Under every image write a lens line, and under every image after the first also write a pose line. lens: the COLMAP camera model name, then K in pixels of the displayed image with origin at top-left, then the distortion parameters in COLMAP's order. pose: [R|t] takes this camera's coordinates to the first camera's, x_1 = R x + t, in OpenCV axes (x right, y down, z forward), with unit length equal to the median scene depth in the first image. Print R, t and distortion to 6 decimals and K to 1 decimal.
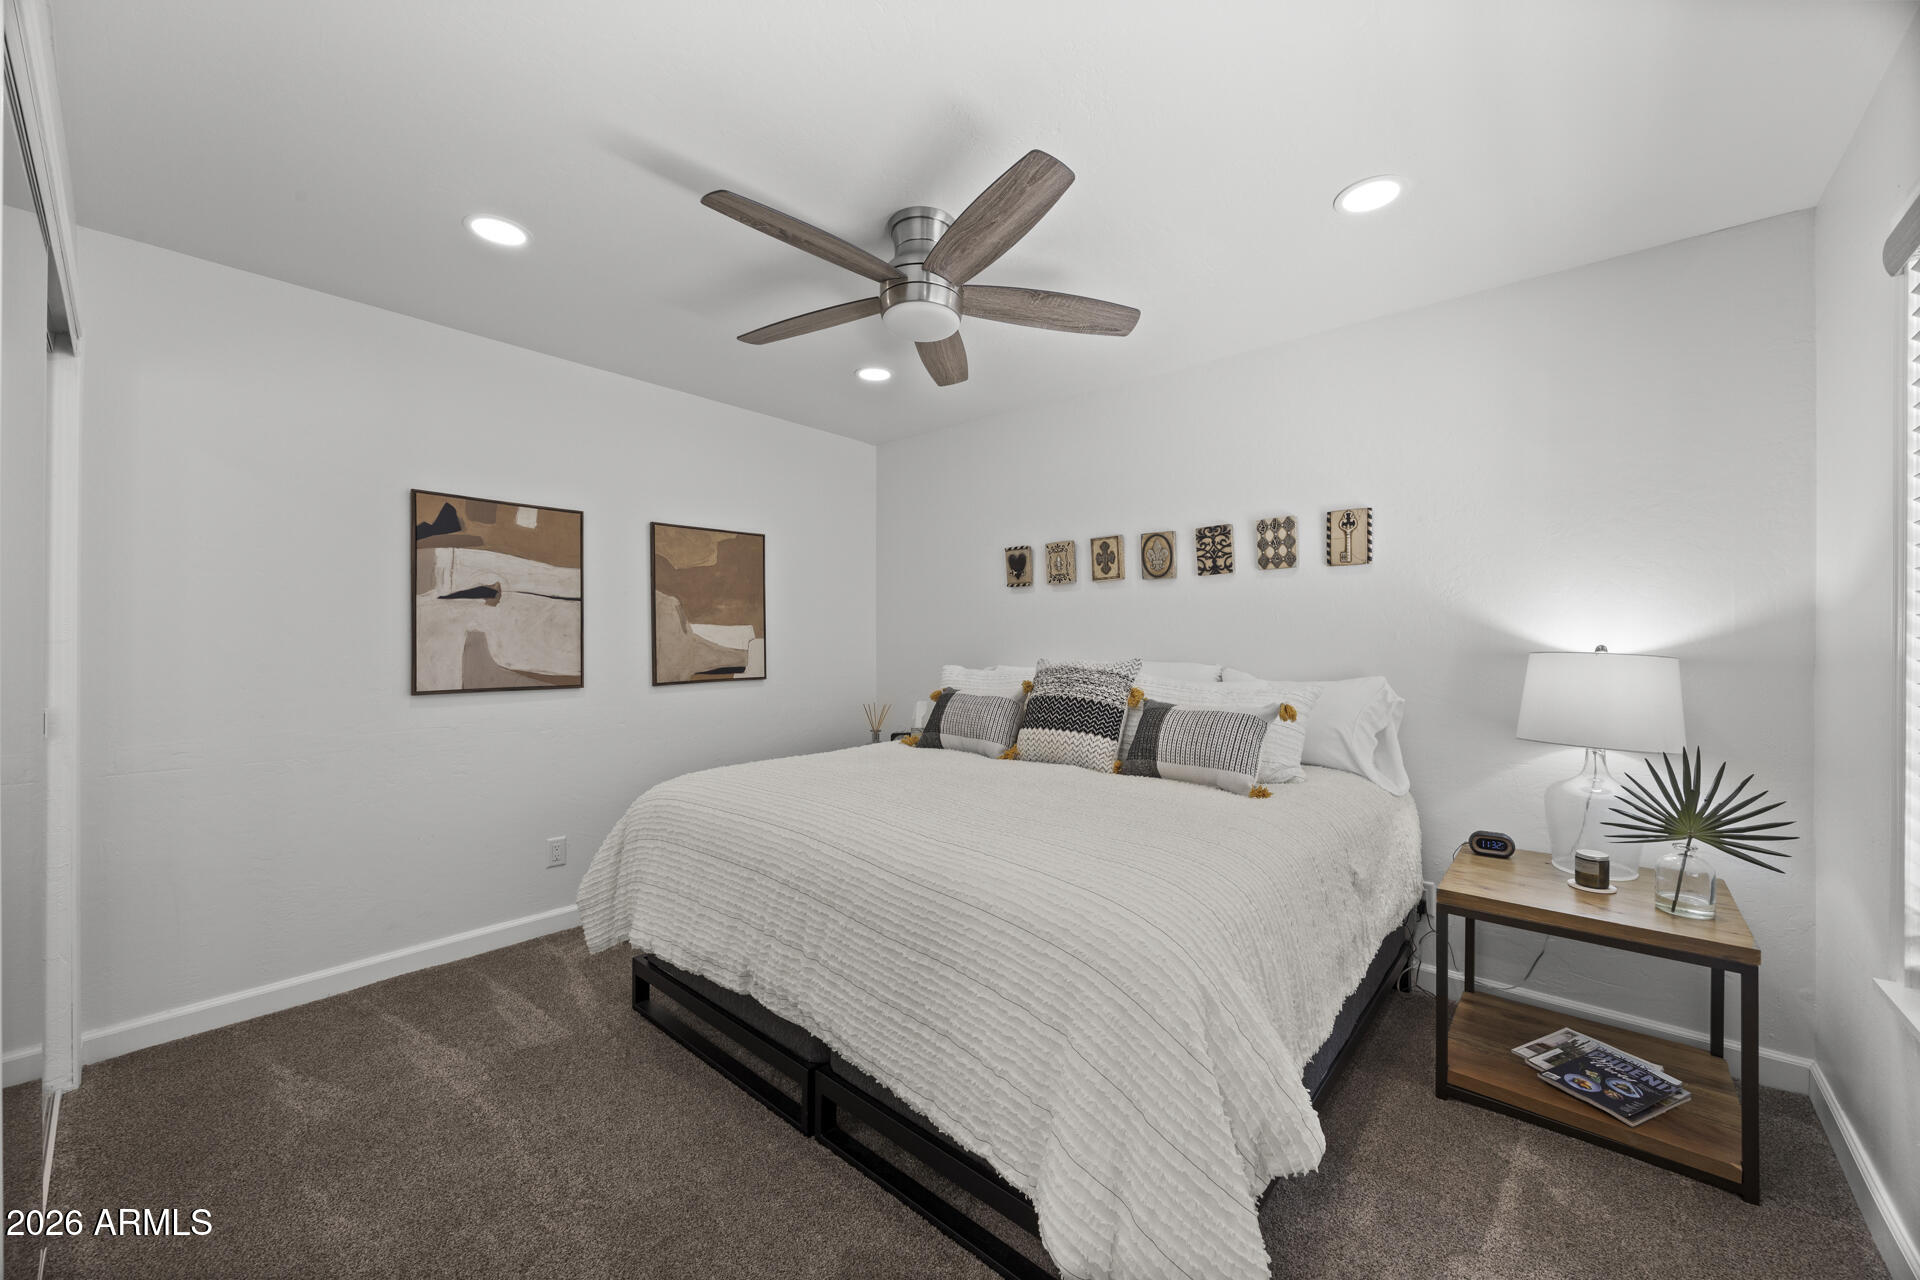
lens RADIAL K [[741.7, 0, 955.9], [0, 741.7, 637.5], [0, 0, 1]] dist [-0.002504, -0.000279]
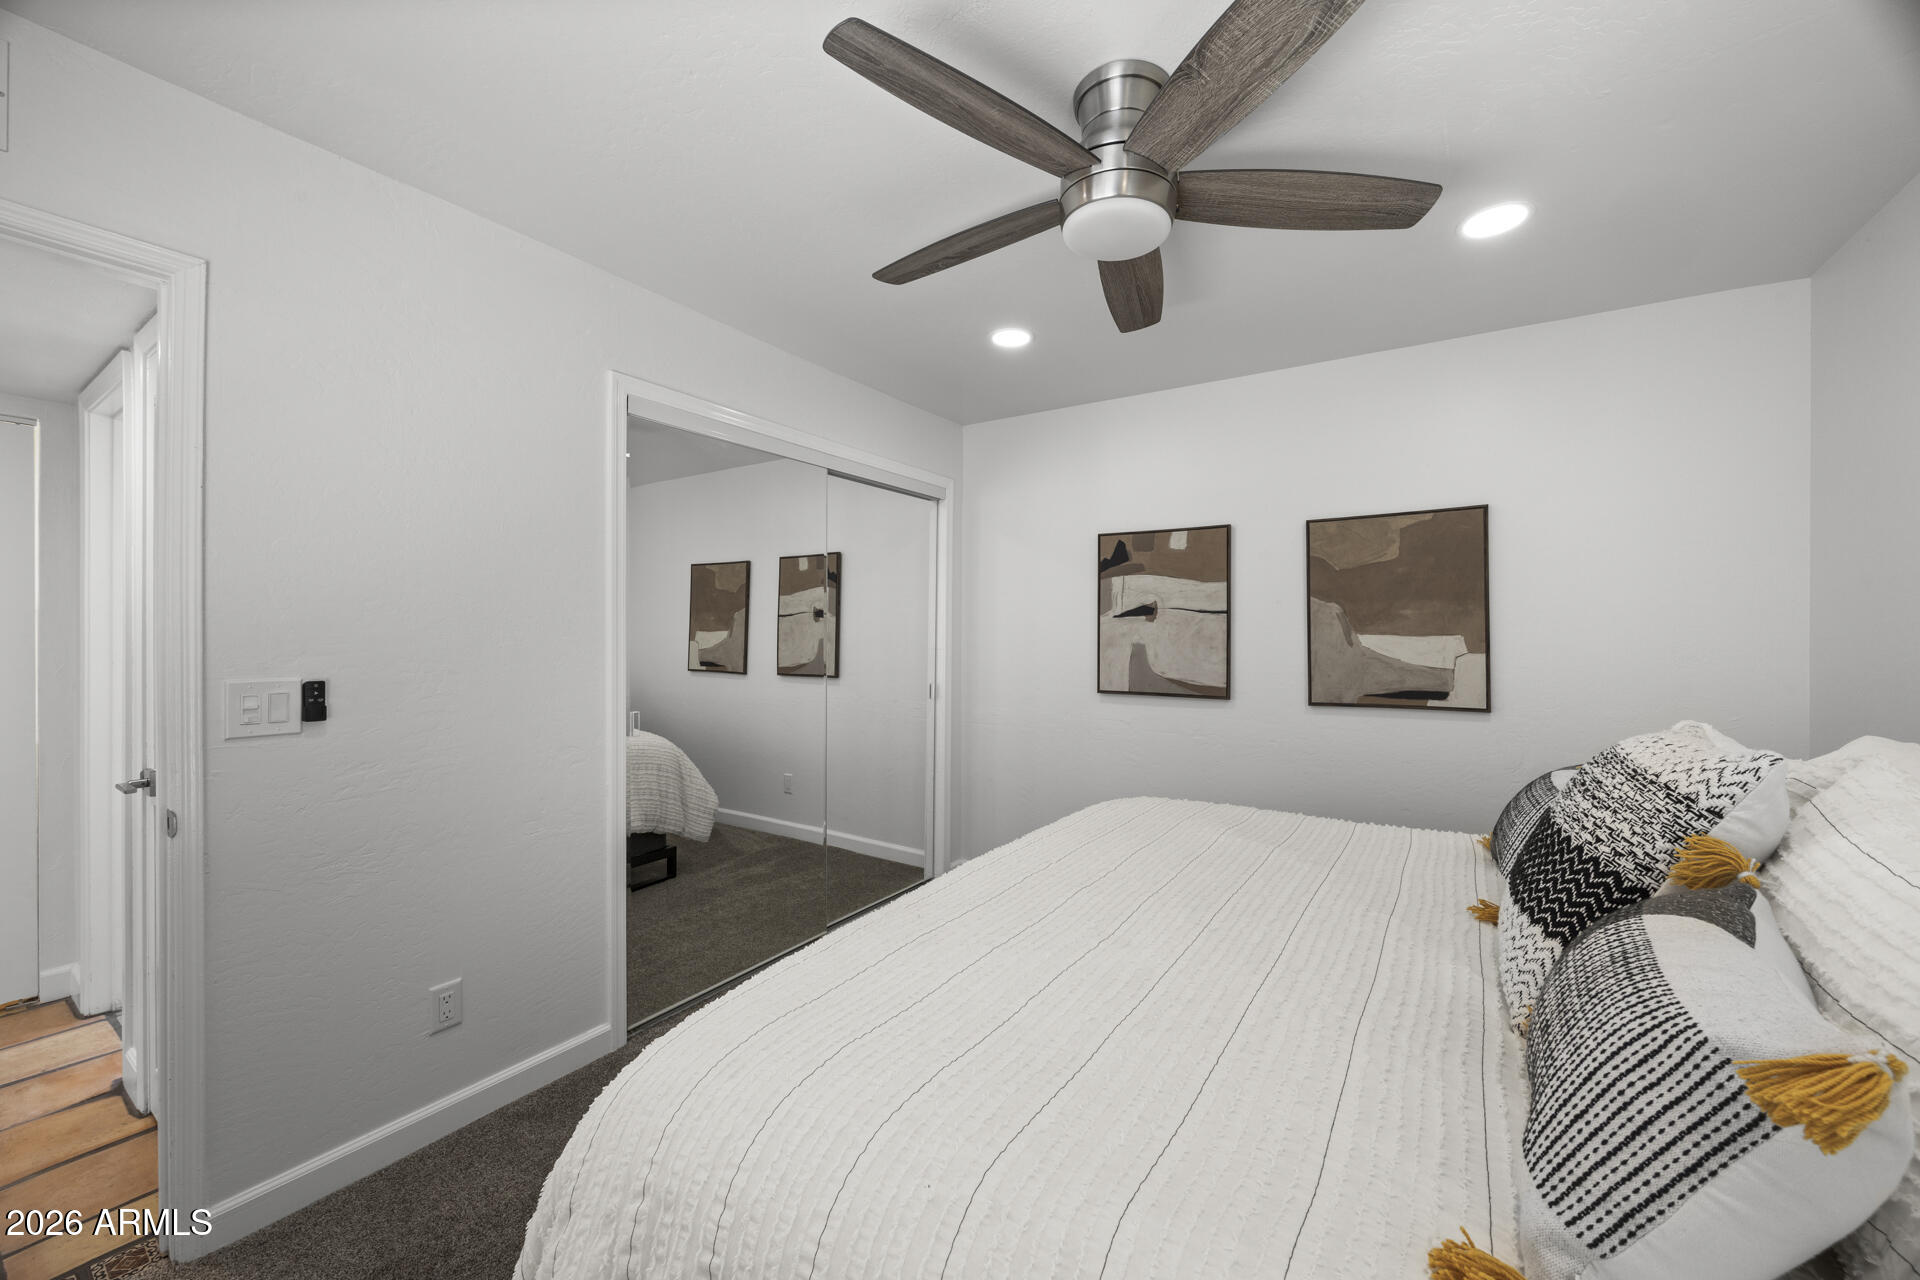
lens RADIAL K [[741.7, 0, 948.8], [0, 741.7, 644.0], [0, 0, 1]] dist [-0.002504, -0.000279]
pose [[0.115922, -0.002485, -0.993255, 0.524197], [-0.010403, 0.999939, -0.003716, 0.000109], [0.993204, 0.010764, 0.115889, 0.584876]]
